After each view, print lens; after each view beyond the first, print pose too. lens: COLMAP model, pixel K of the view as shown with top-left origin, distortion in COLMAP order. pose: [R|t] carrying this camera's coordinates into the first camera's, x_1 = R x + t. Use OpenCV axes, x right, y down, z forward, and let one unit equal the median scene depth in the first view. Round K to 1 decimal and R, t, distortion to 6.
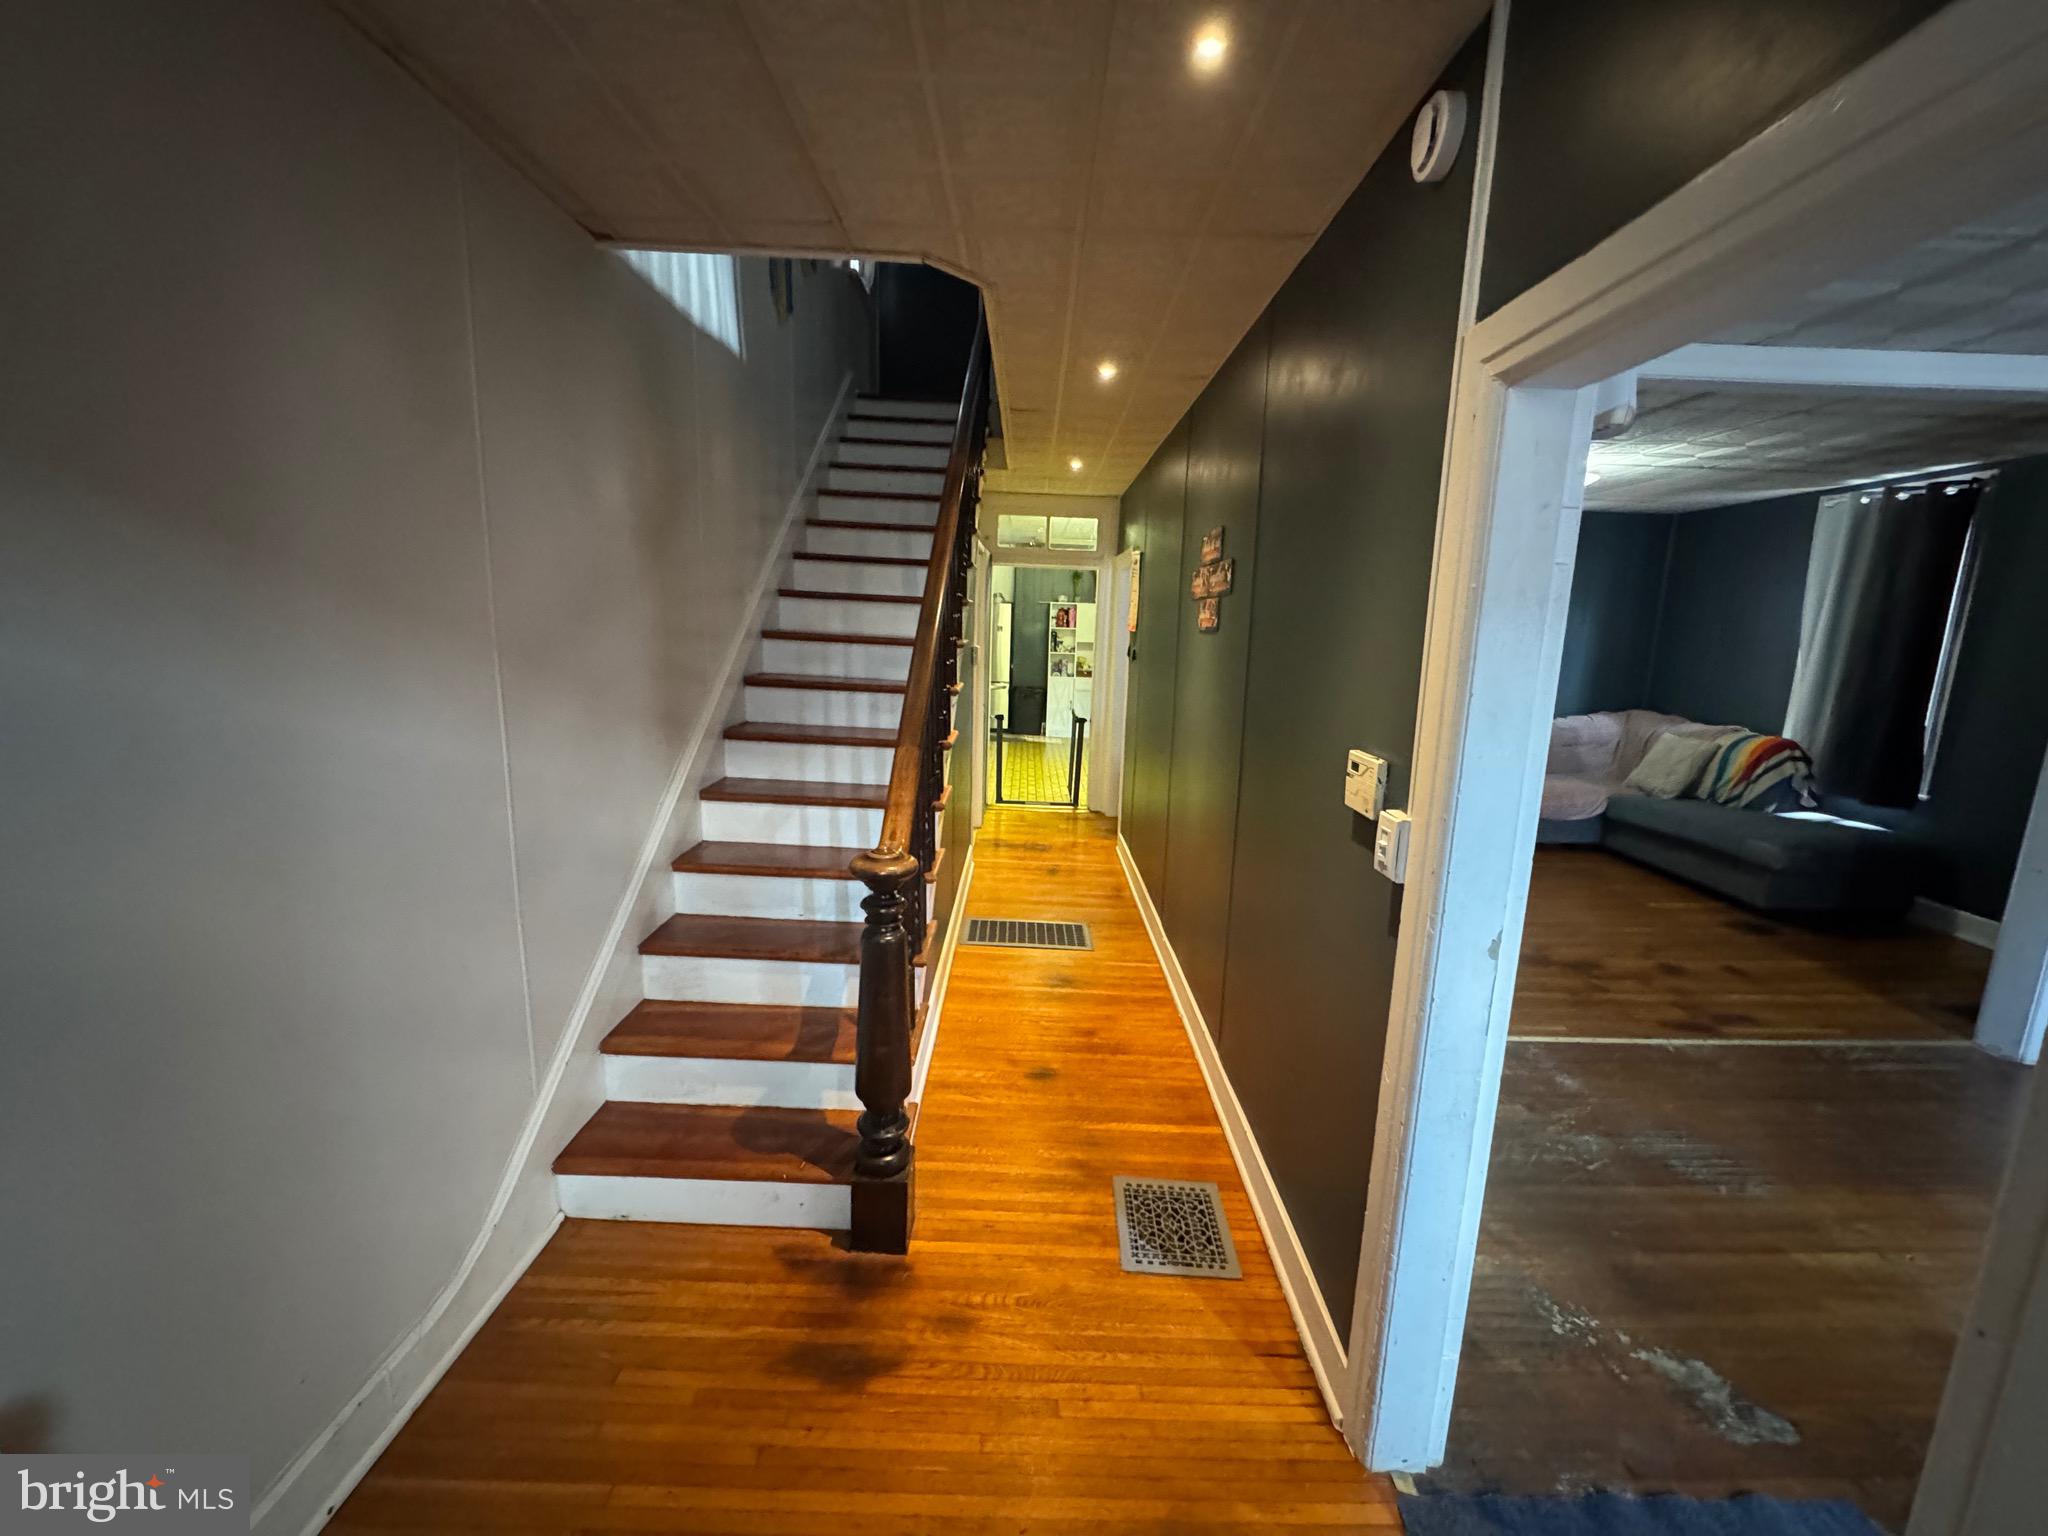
lens RADIAL K [[823.5, 0, 1025.1], [0, 823.5, 766.2], [0, 0, 1]] dist [-0.002306, 0.000312]
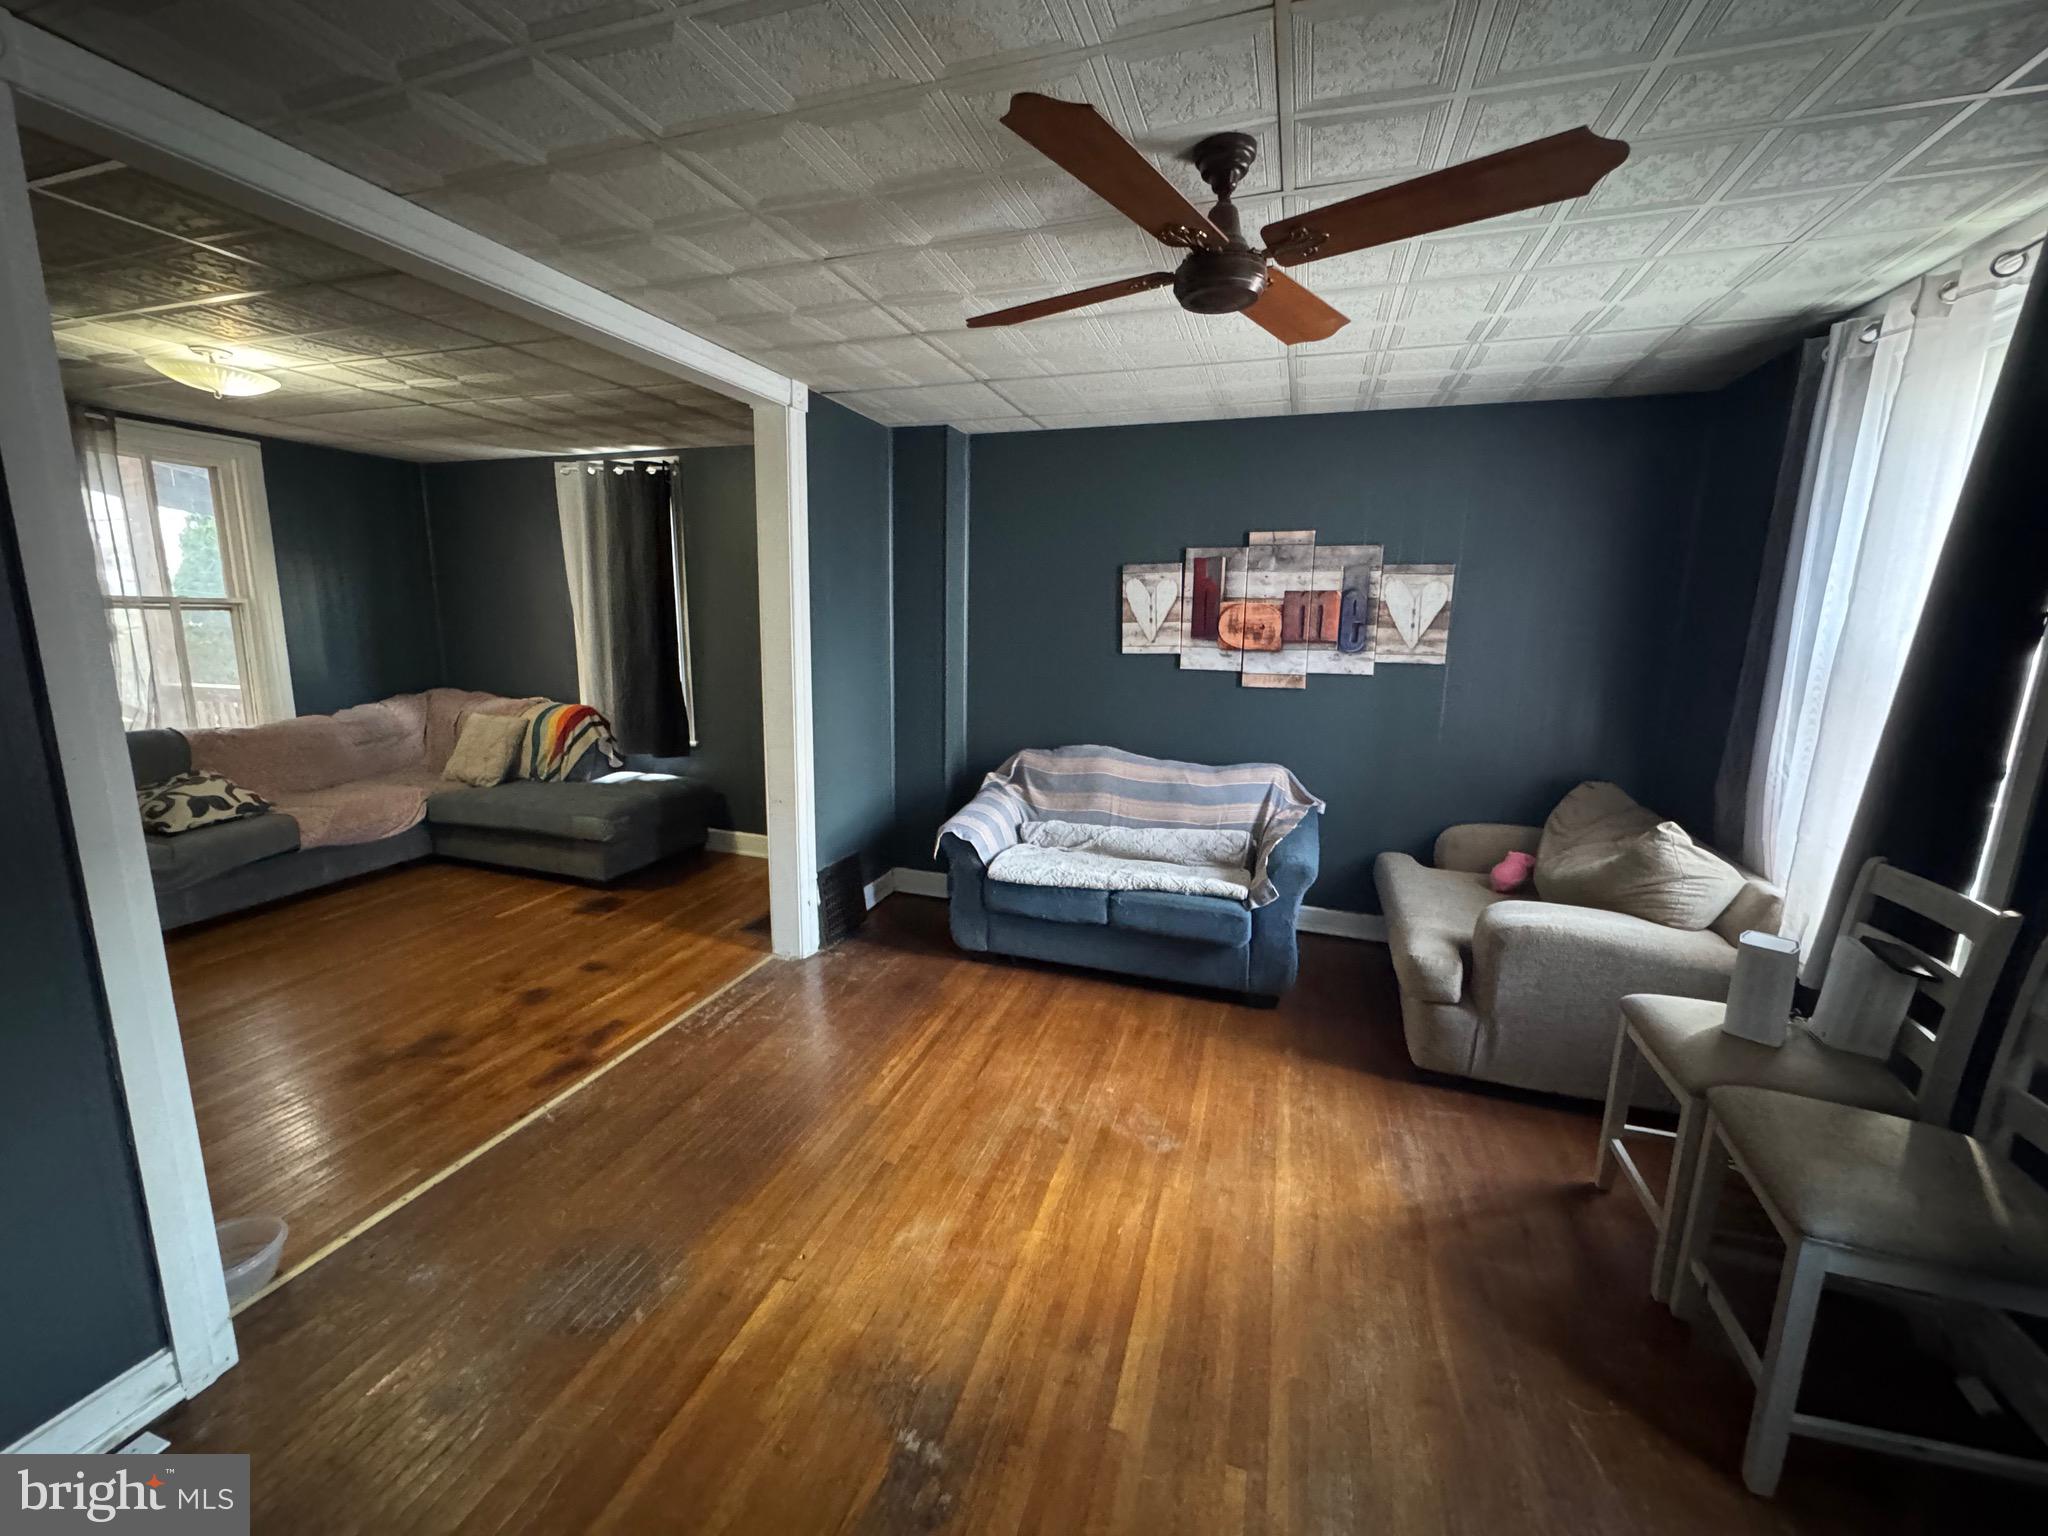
lens RADIAL K [[823.5, 0, 1025.1], [0, 823.5, 766.2], [0, 0, 1]] dist [-0.002306, 0.000312]
pose [[0.328656, -0.195704, 0.923951, 0.183784], [0.157047, 0.976000, 0.150866, -0.032982], [-0.931301, 0.095521, 0.351503, 0.173798]]
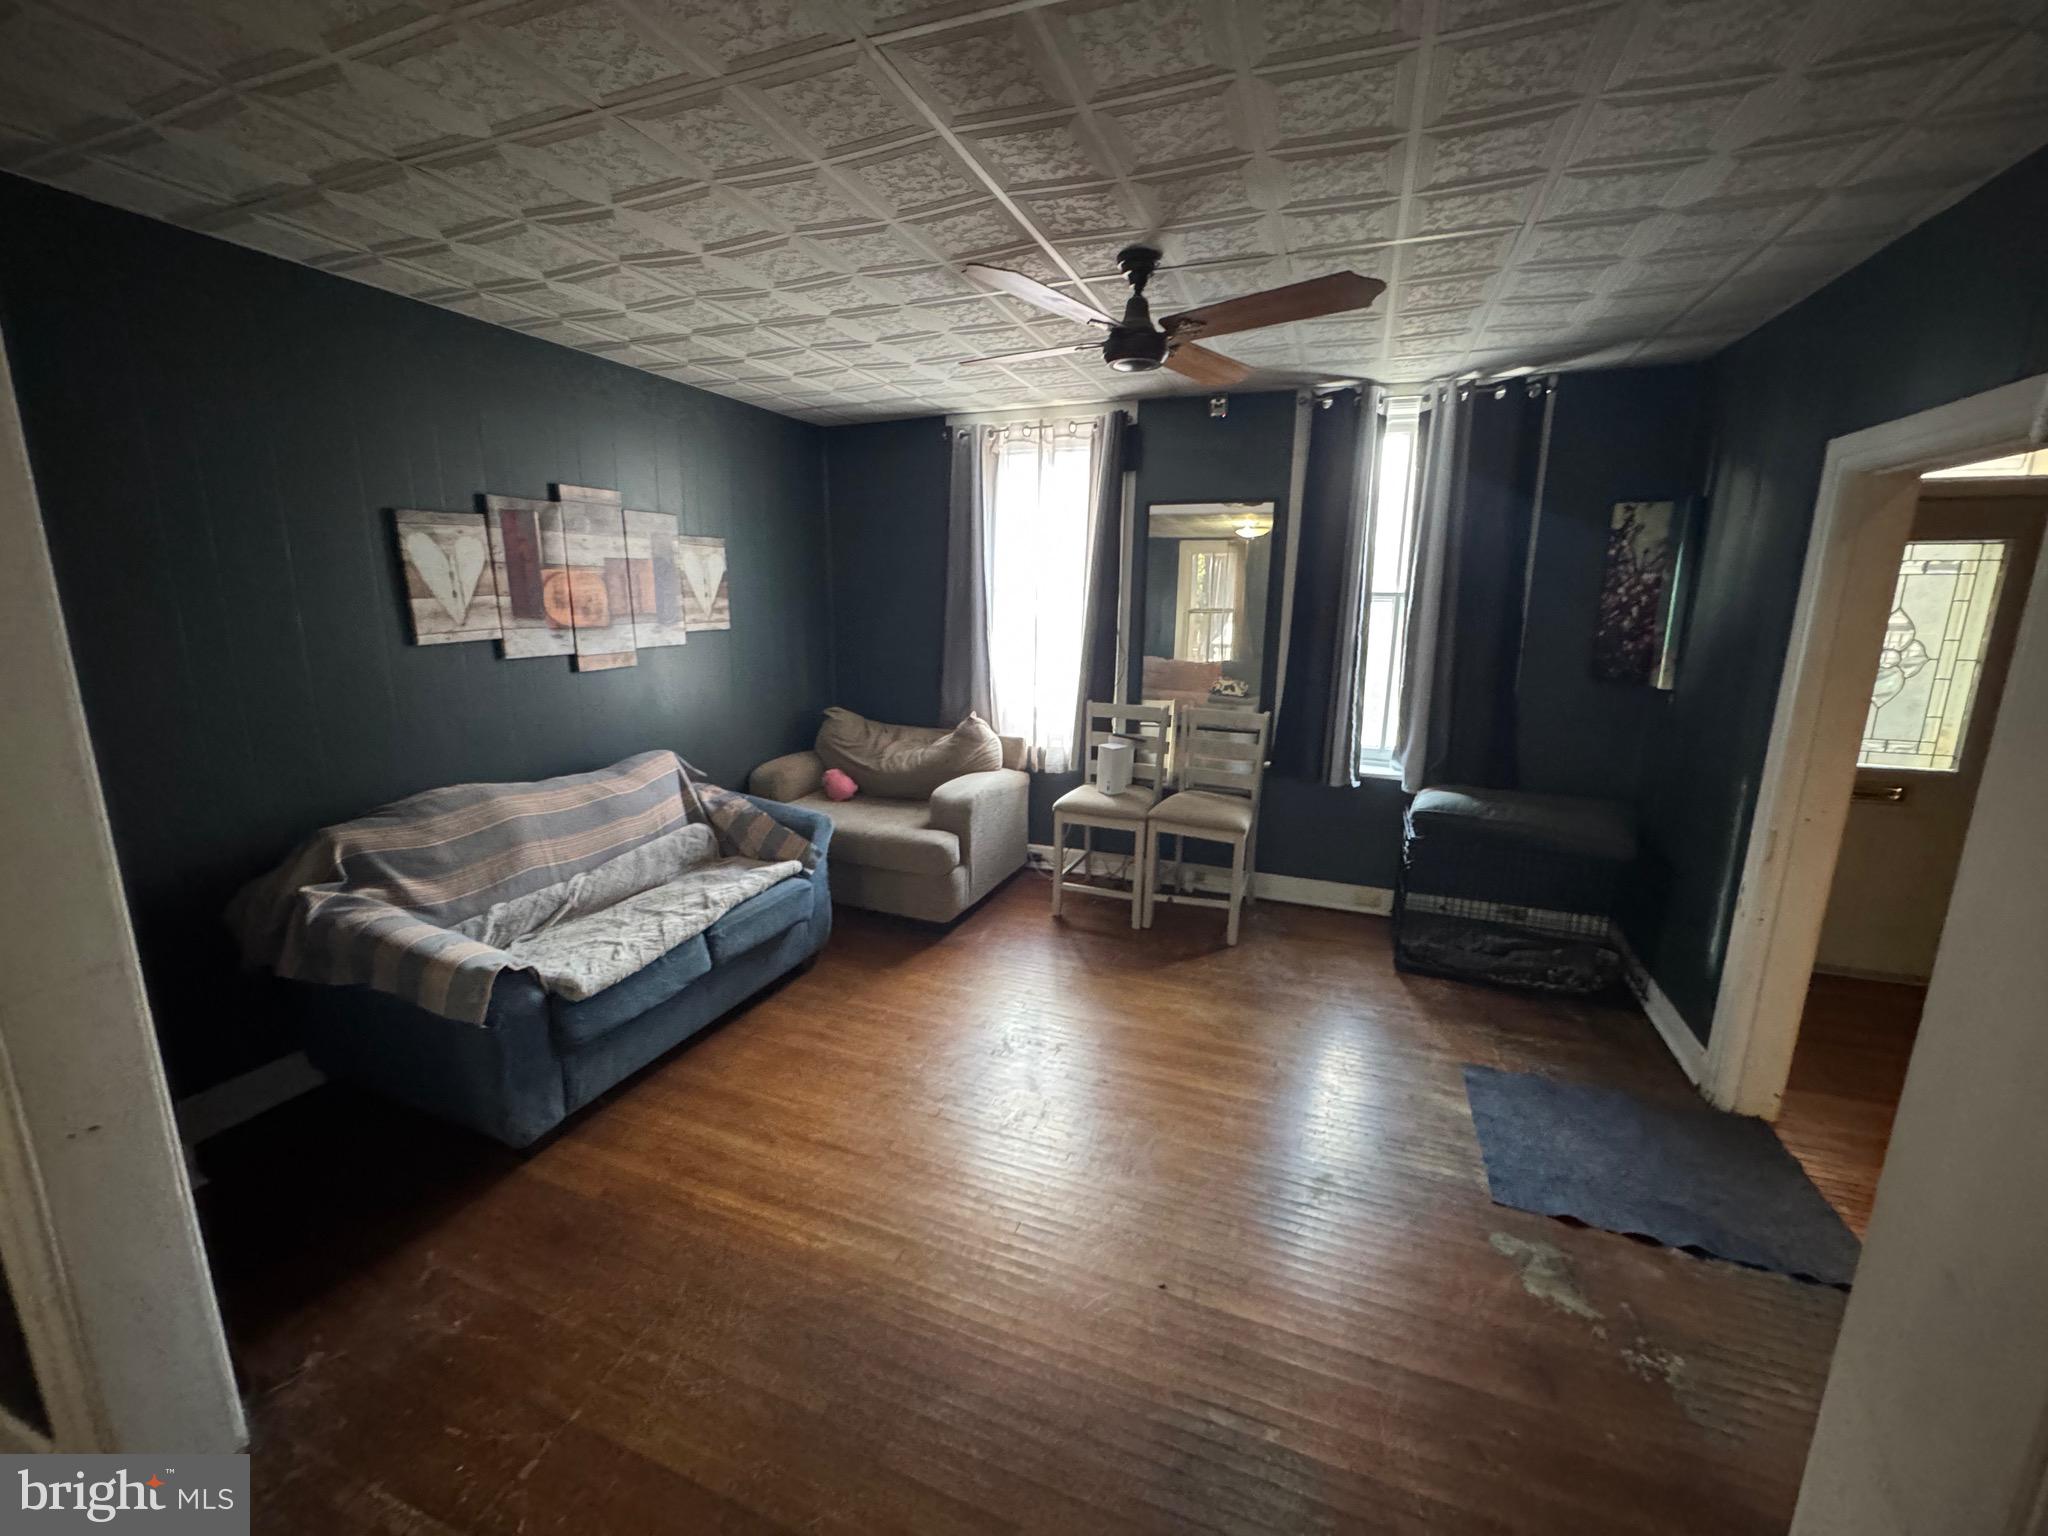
lens RADIAL K [[820.1, 0, 1024.3], [0, 820.1, 765.7], [0, 0, 1]] dist [-0.001370, 0.000235]
pose [[-0.928595, -0.115804, 0.352563, 0.464623], [0.026246, 0.927188, 0.373675, -0.134708], [-0.370166, 0.356247, -0.857943, 0.785367]]
